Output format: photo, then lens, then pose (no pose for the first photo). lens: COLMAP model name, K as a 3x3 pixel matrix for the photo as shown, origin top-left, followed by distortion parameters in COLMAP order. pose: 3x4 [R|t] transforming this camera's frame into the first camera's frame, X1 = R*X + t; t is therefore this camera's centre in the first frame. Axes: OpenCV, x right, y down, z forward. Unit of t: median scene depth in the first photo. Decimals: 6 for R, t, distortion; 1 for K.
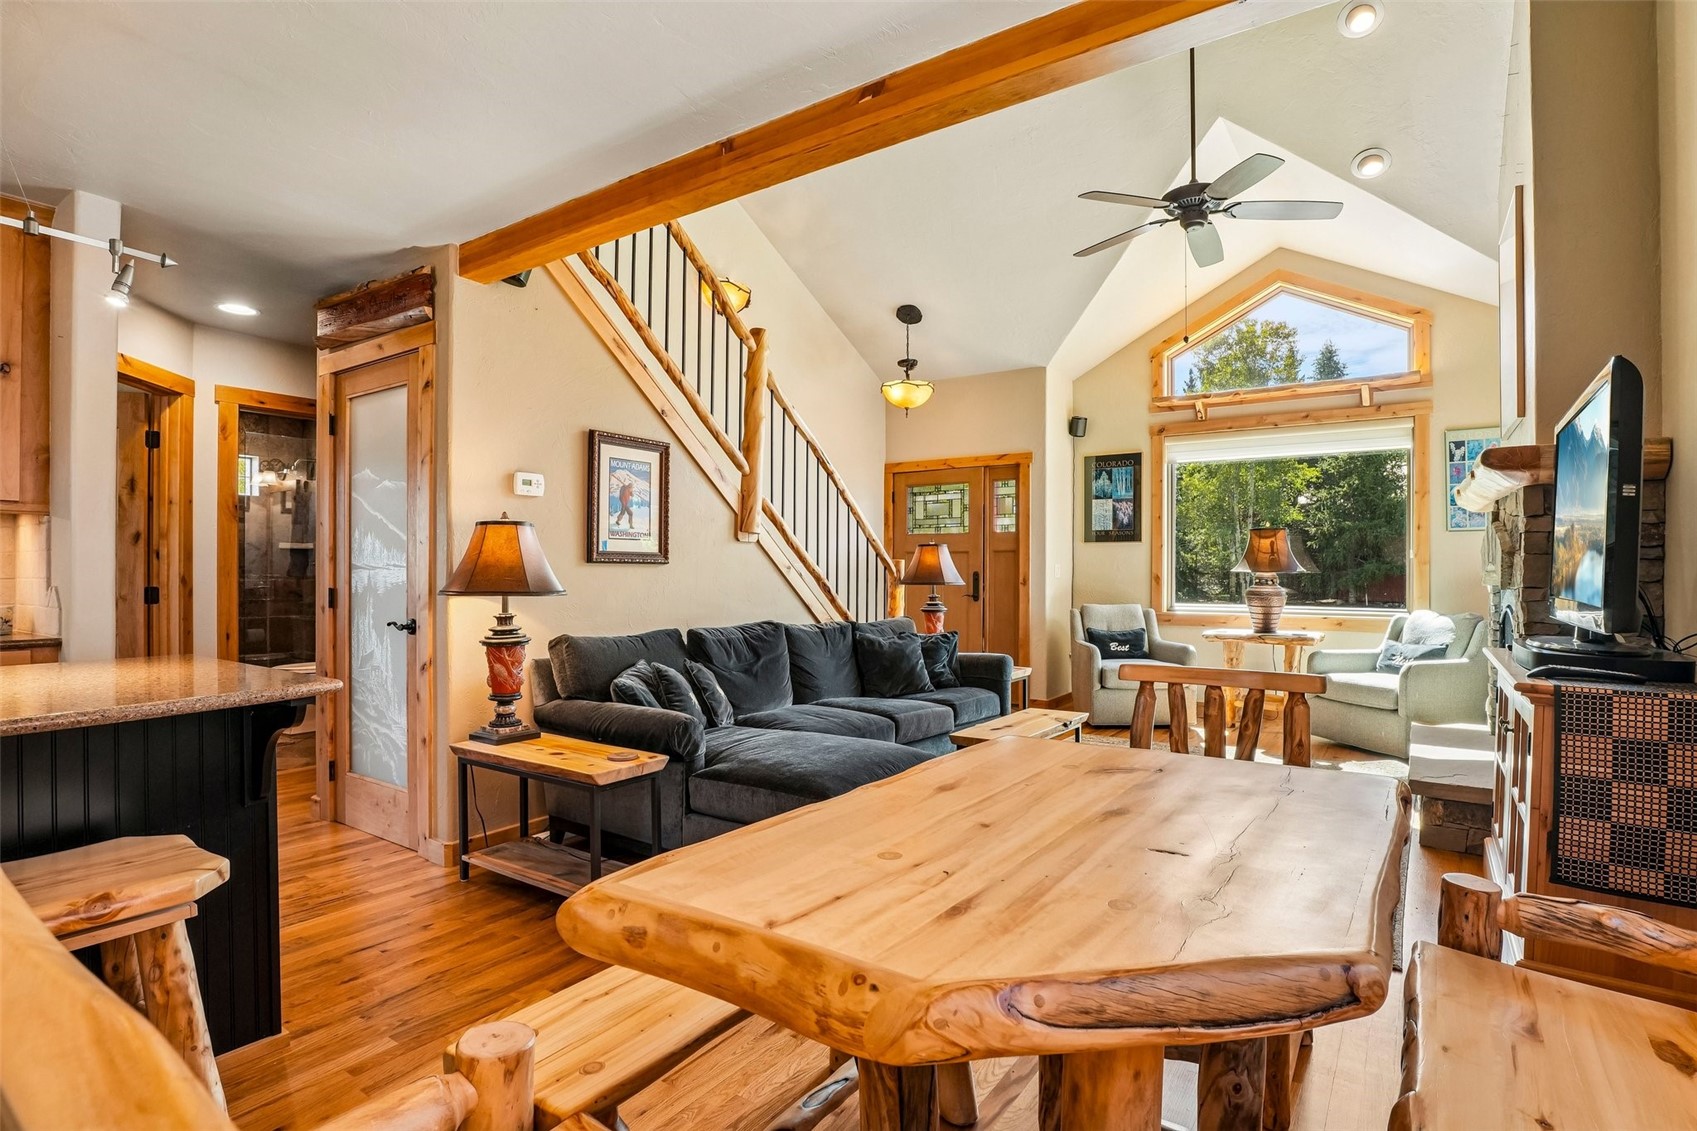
lens RADIAL K [[838.0, 0, 845.2], [0, 838.0, 574.6], [0, 0, 1]] dist [-0.044302, 0.010345]
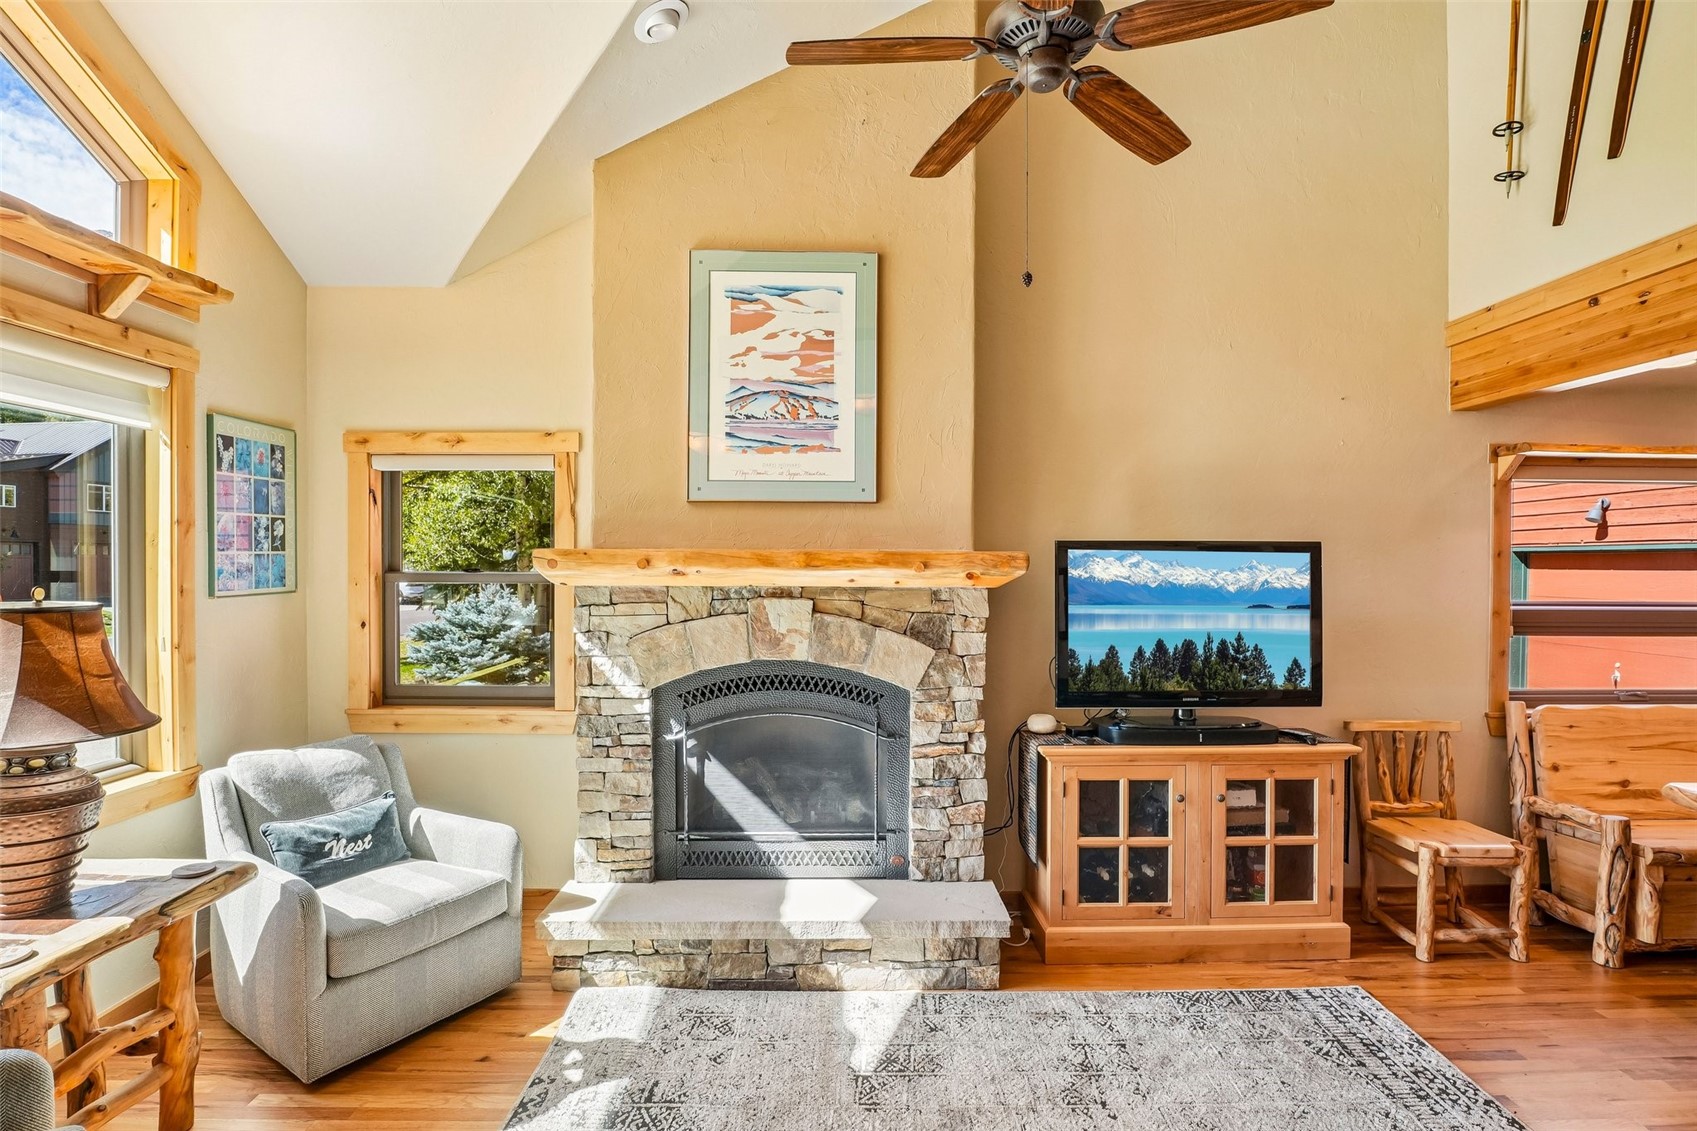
lens RADIAL K [[838.0, 0, 846.9], [0, 838.0, 577.1], [0, 0, 1]] dist [-0.044302, 0.010345]
pose [[-0.582961, -0.018902, 0.812280, 0.047567], [-0.003013, 0.999773, 0.021103, -0.078420], [-0.812495, 0.009855, -0.582885, 0.968118]]
